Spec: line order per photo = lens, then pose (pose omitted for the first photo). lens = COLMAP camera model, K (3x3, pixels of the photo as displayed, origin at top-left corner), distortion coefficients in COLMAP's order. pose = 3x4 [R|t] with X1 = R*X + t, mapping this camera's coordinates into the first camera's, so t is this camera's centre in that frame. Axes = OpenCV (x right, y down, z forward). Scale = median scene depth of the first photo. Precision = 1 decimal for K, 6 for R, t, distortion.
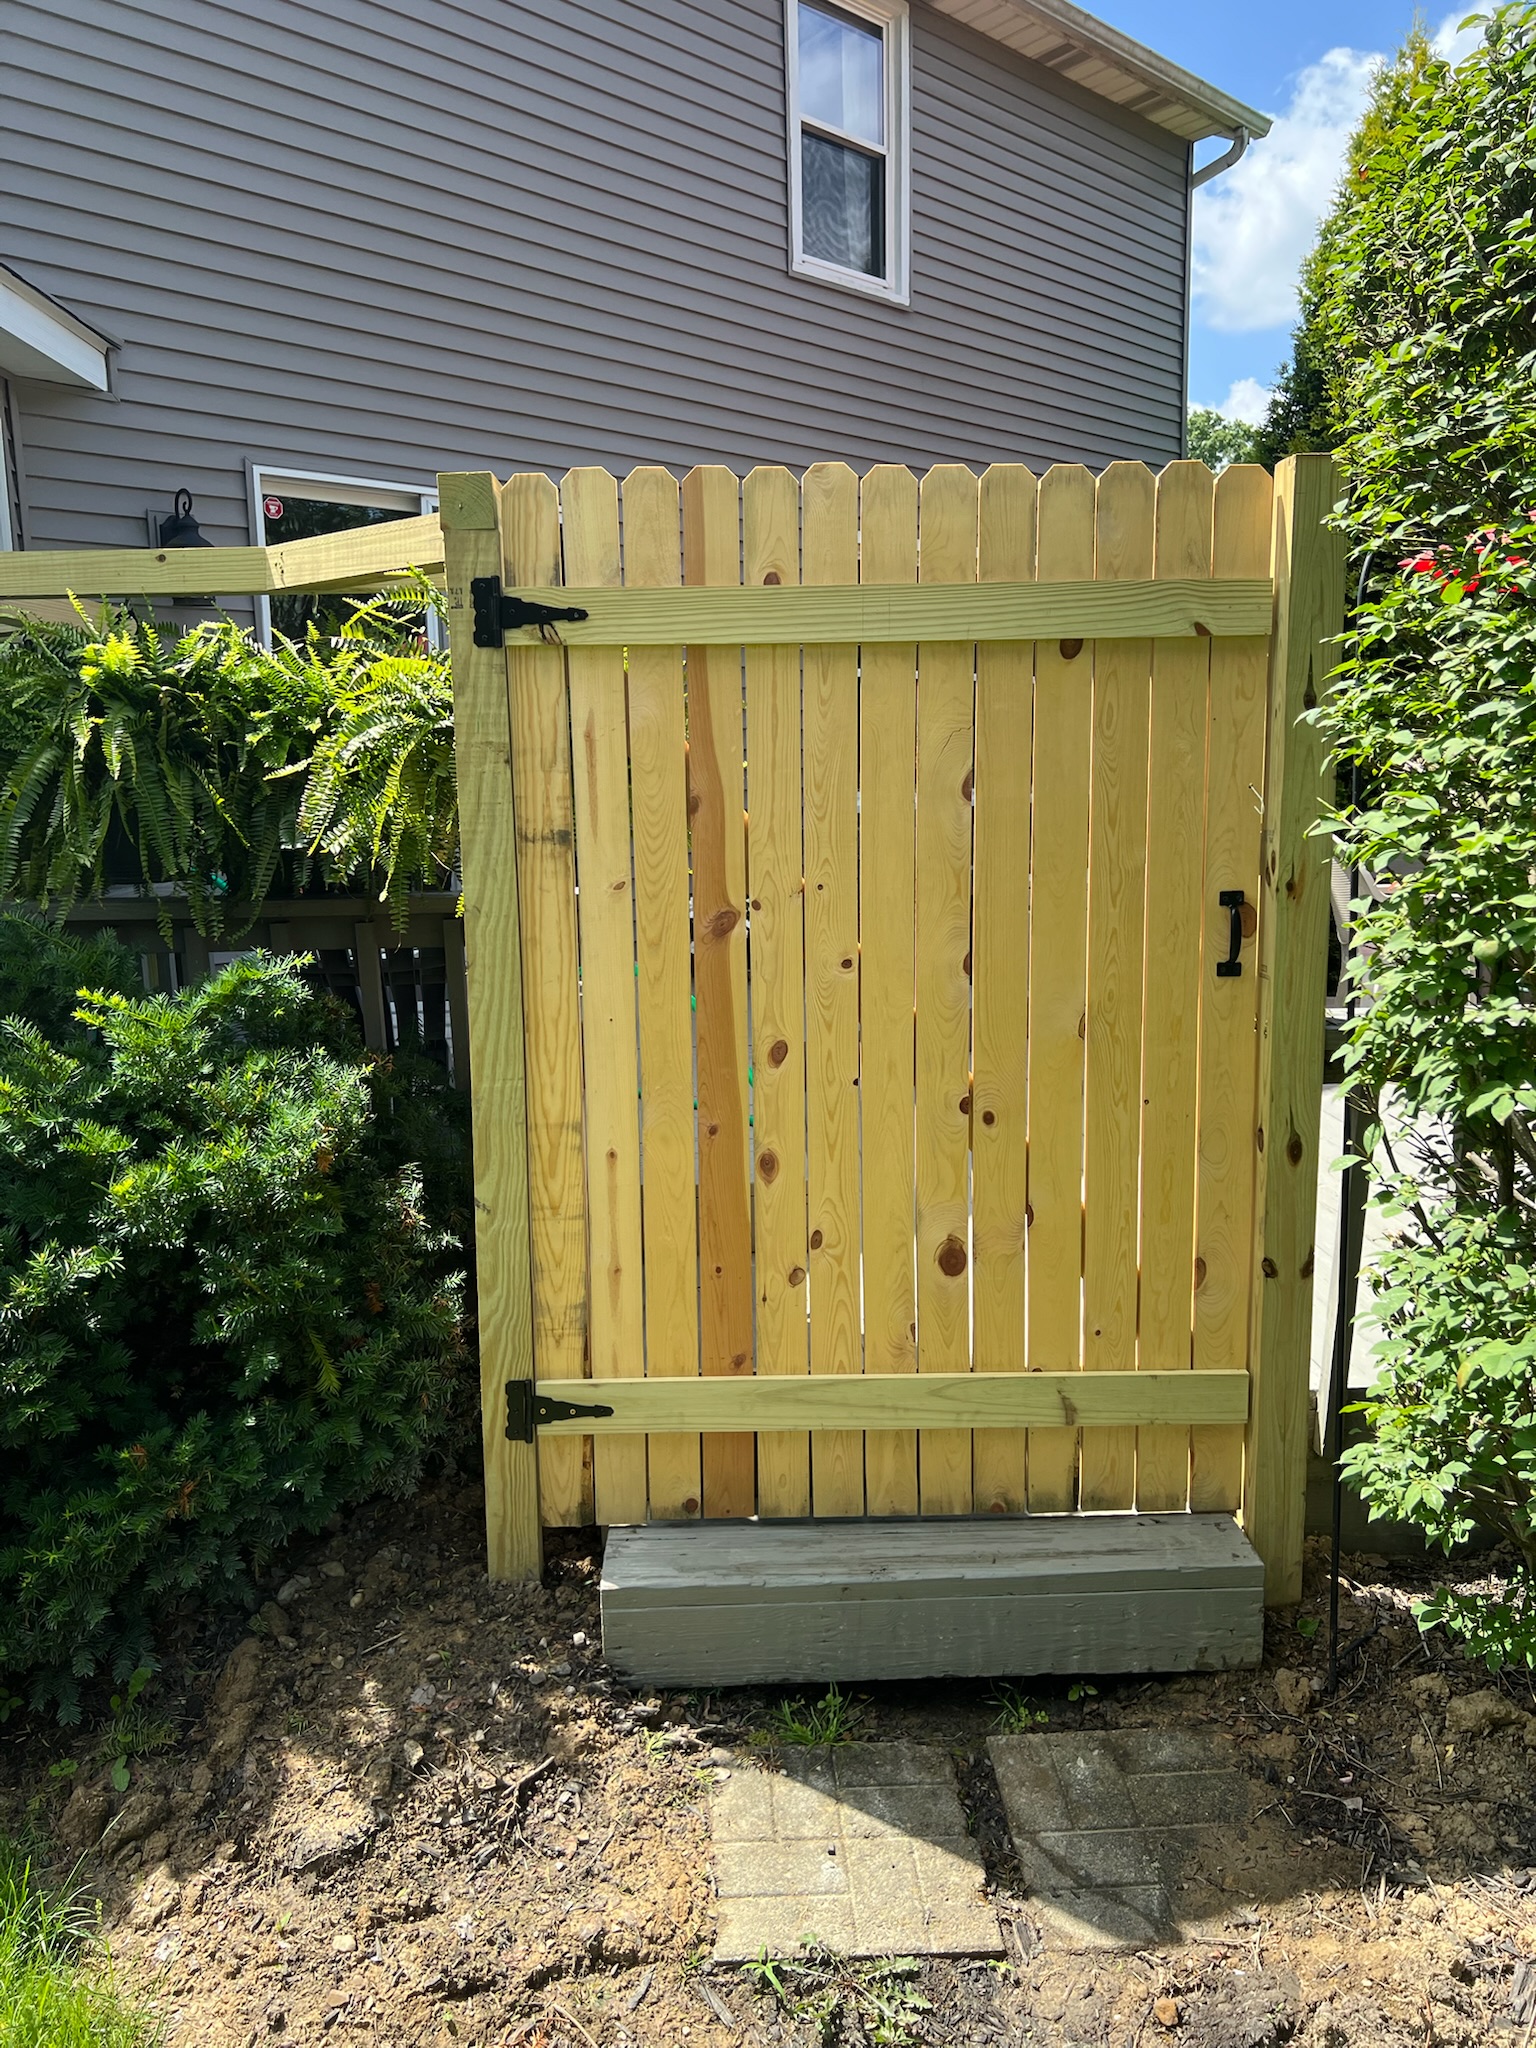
lens RADIAL K [[1590.6, 0, 696.6], [0, 1590.6, 1024.9], [0, 0, 1]] dist [0.065182, -0.067762]
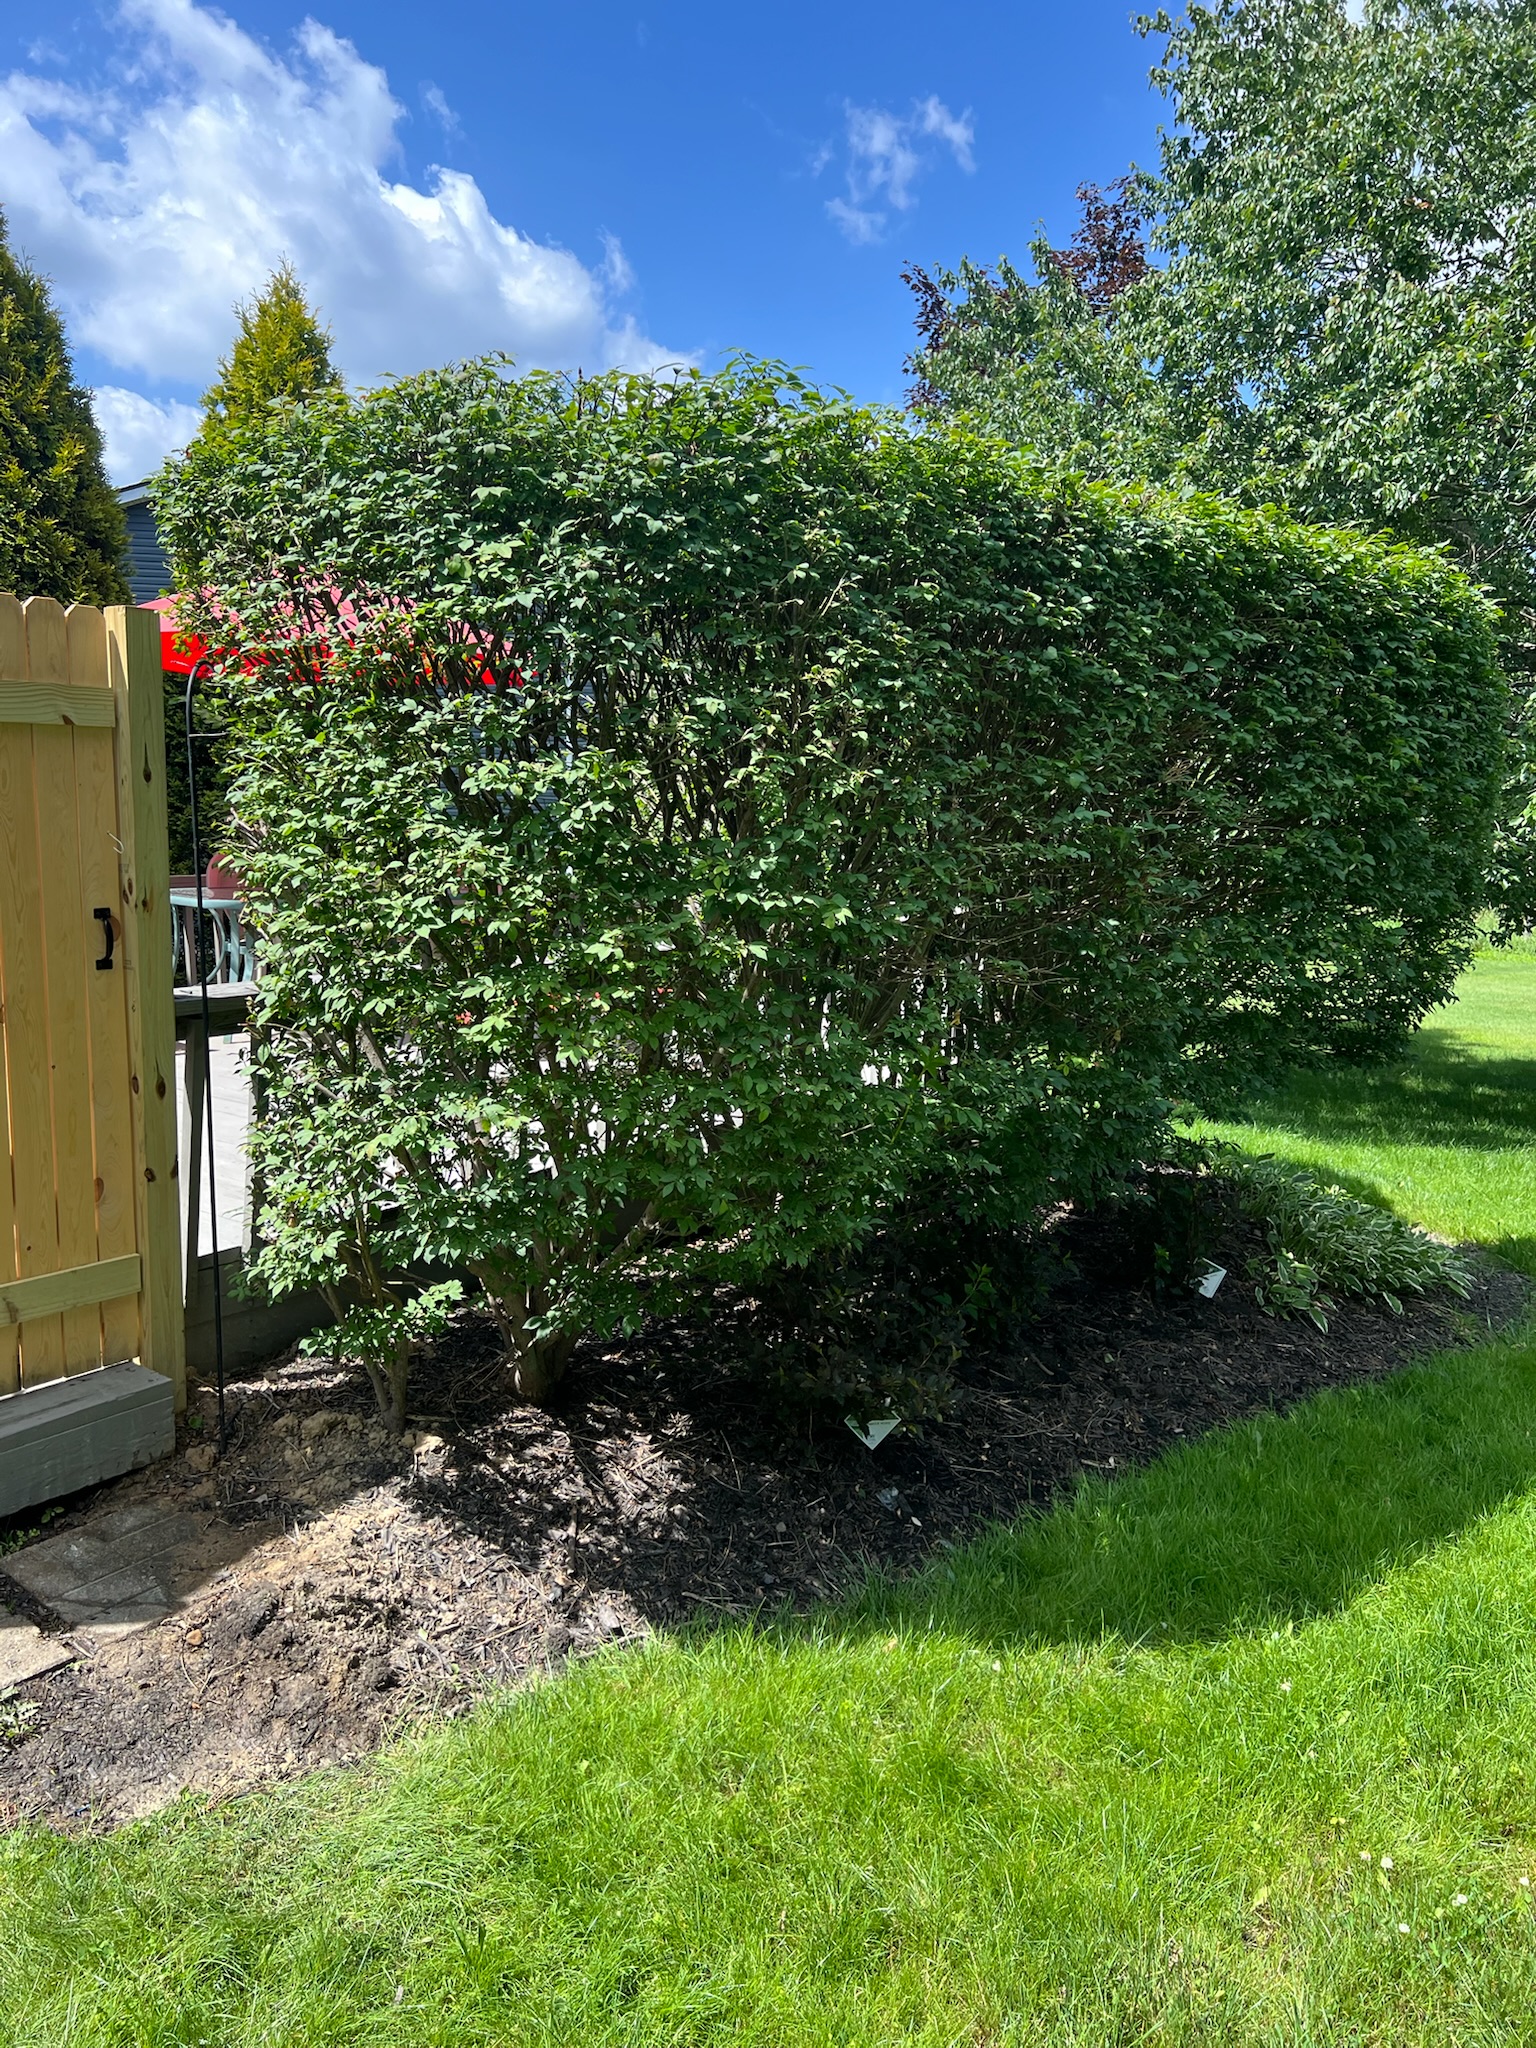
lens RADIAL K [[1590.6, 0, 696.6], [0, 1590.6, 1024.9], [0, 0, 1]] dist [0.065182, -0.067762]
pose [[0.659620, -0.080573, 0.747268, -0.378778], [0.095636, 0.995153, 0.022882, 0.035447], [-0.745490, 0.056372, 0.664129, -0.307985]]
